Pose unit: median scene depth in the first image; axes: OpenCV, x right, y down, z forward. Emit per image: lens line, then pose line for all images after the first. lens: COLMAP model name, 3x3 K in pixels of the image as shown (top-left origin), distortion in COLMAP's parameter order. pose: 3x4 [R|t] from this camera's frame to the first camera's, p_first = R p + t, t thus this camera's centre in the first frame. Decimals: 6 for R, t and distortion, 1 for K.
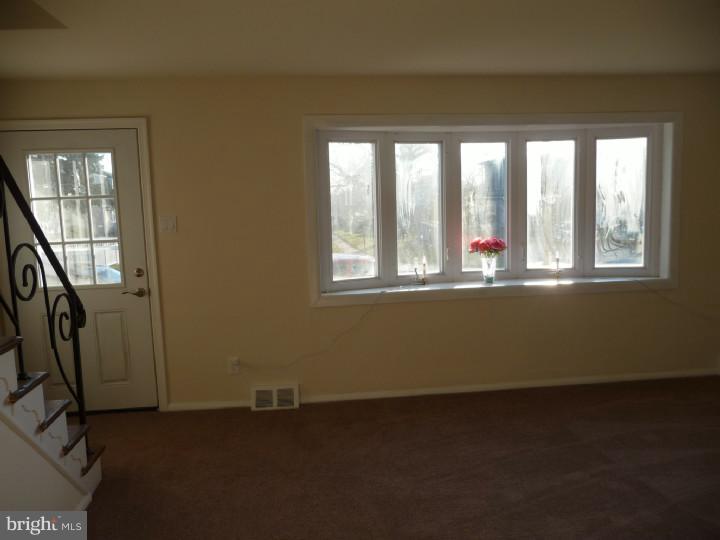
lens RADIAL K [[598.9, 0, 361.6], [0, 598.9, 281.7], [0, 0, 1]] dist [-0.074632, 0.097590]
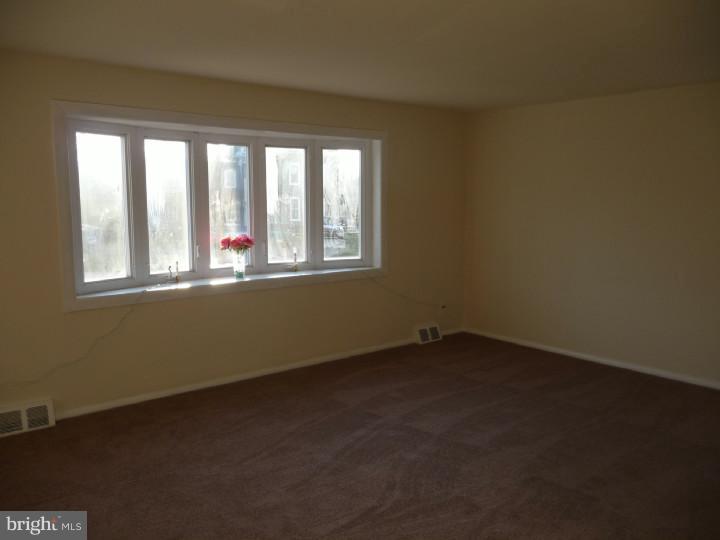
lens RADIAL K [[616.0, 0, 360.0], [0, 616.0, 270.0], [0, 0, 1]] dist [0.005294, 0.000026]
pose [[0.830571, -0.035031, 0.555810, -0.215697], [0.048628, 0.998770, -0.009718, 0.009418], [-0.554785, 0.035099, 0.831253, -0.026830]]
